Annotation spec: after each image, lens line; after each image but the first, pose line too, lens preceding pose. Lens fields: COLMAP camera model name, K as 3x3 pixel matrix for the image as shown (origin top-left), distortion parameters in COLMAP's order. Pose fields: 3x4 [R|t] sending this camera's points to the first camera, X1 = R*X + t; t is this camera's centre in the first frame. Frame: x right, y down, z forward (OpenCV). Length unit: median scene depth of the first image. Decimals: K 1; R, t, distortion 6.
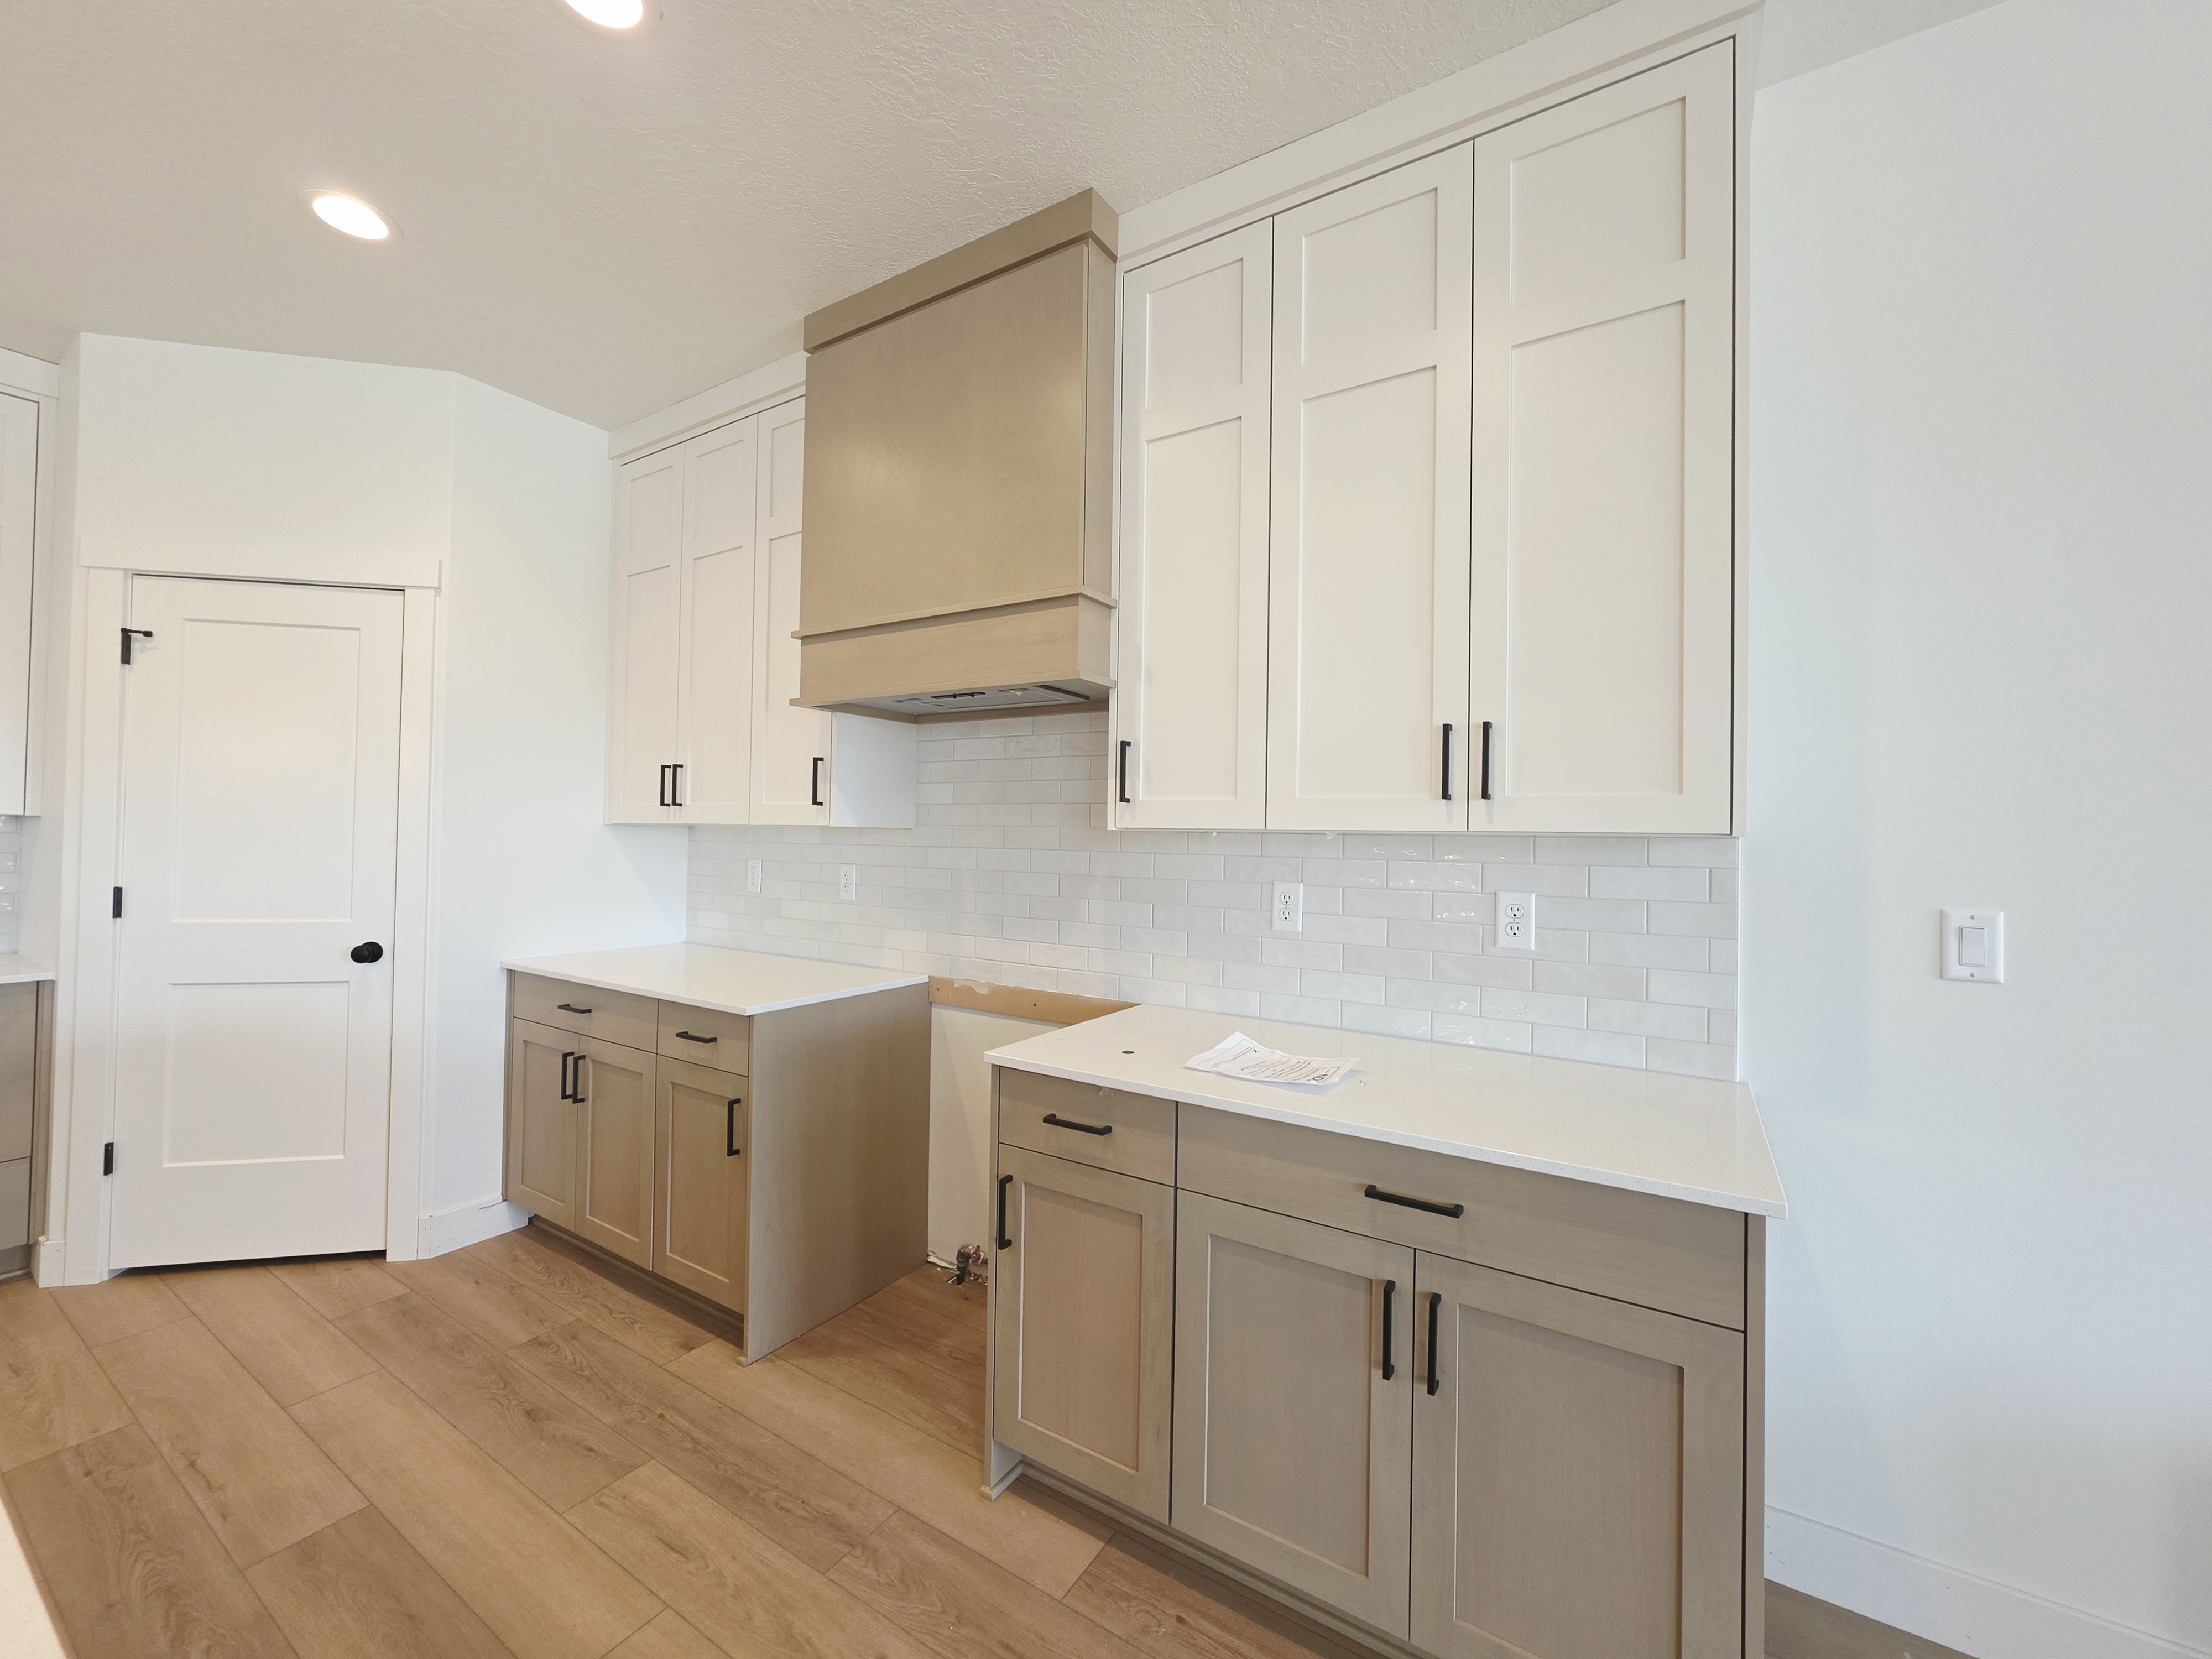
lens RADIAL K [[886.7, 0, 1098.0], [0, 886.7, 820.4], [0, 0, 1]] dist [-0.006958, 0.002054]
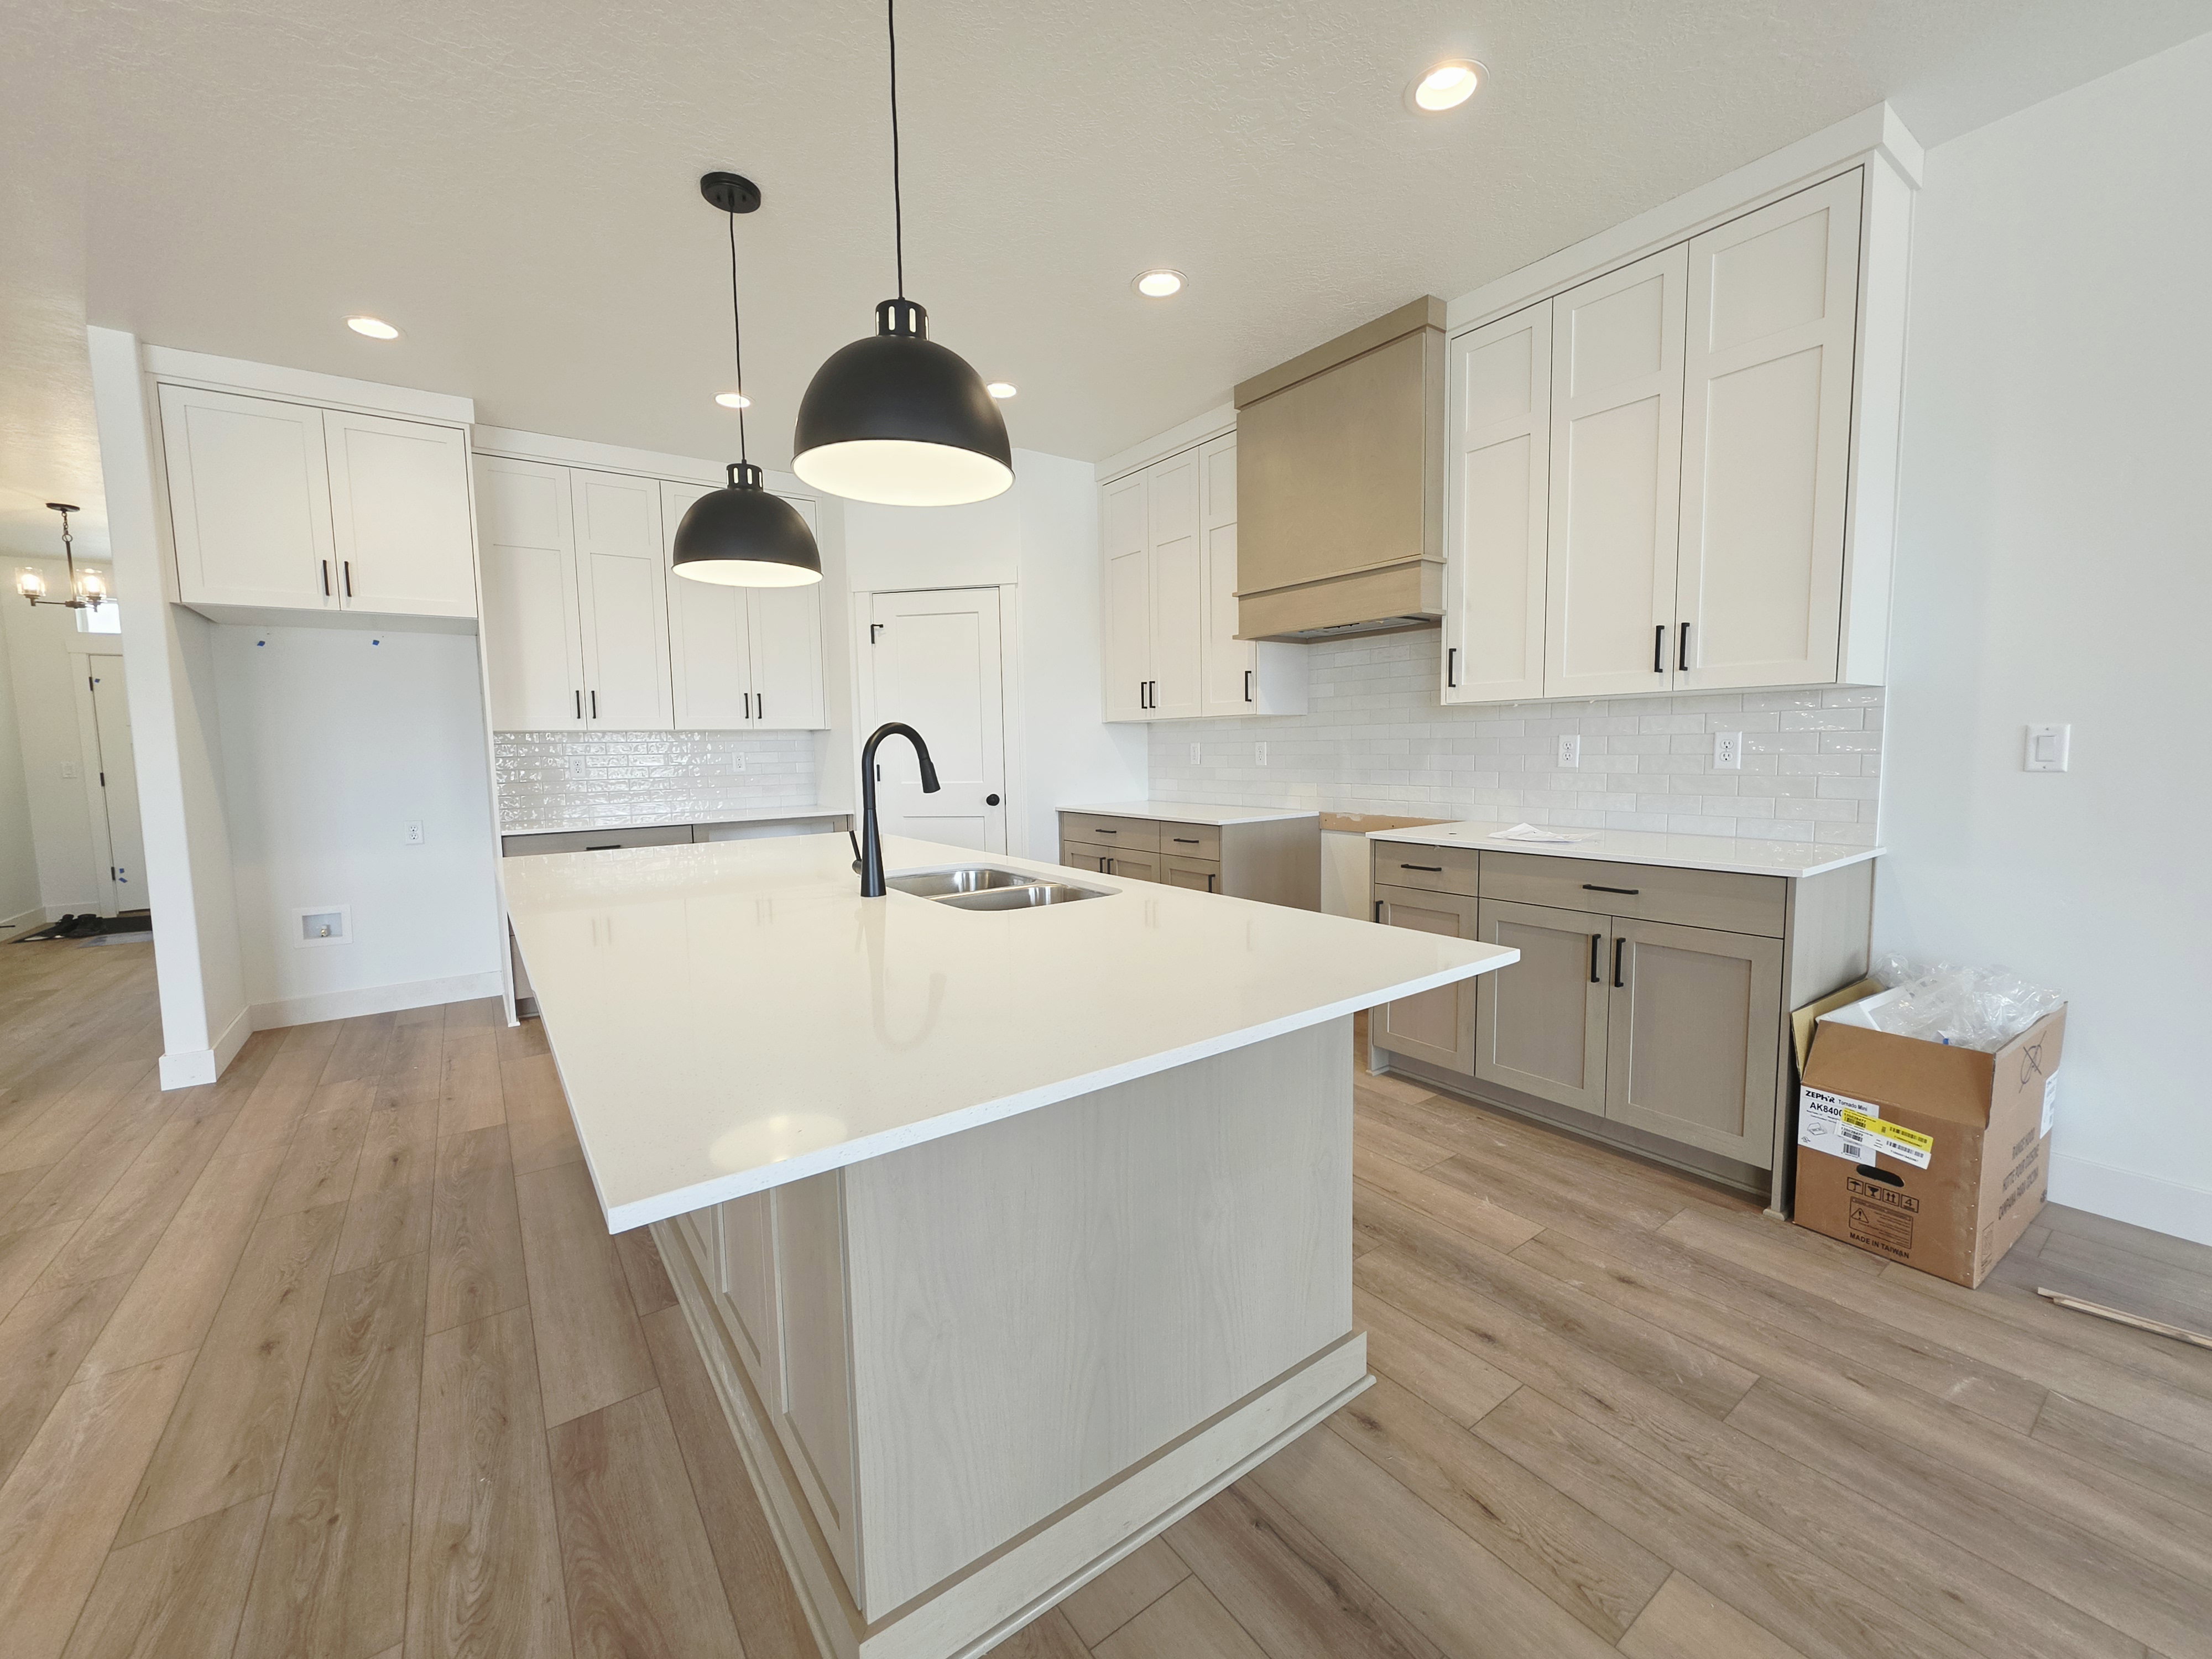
lens RADIAL K [[886.7, 0, 1101.2], [0, 886.7, 820.8], [0, 0, 1]] dist [-0.006958, 0.002054]
pose [[0.929402, -0.001172, -0.369068, 0.031220], [0.038903, 0.994735, 0.094810, 0.044040], [0.367014, -0.102474, 0.924554, -0.743891]]
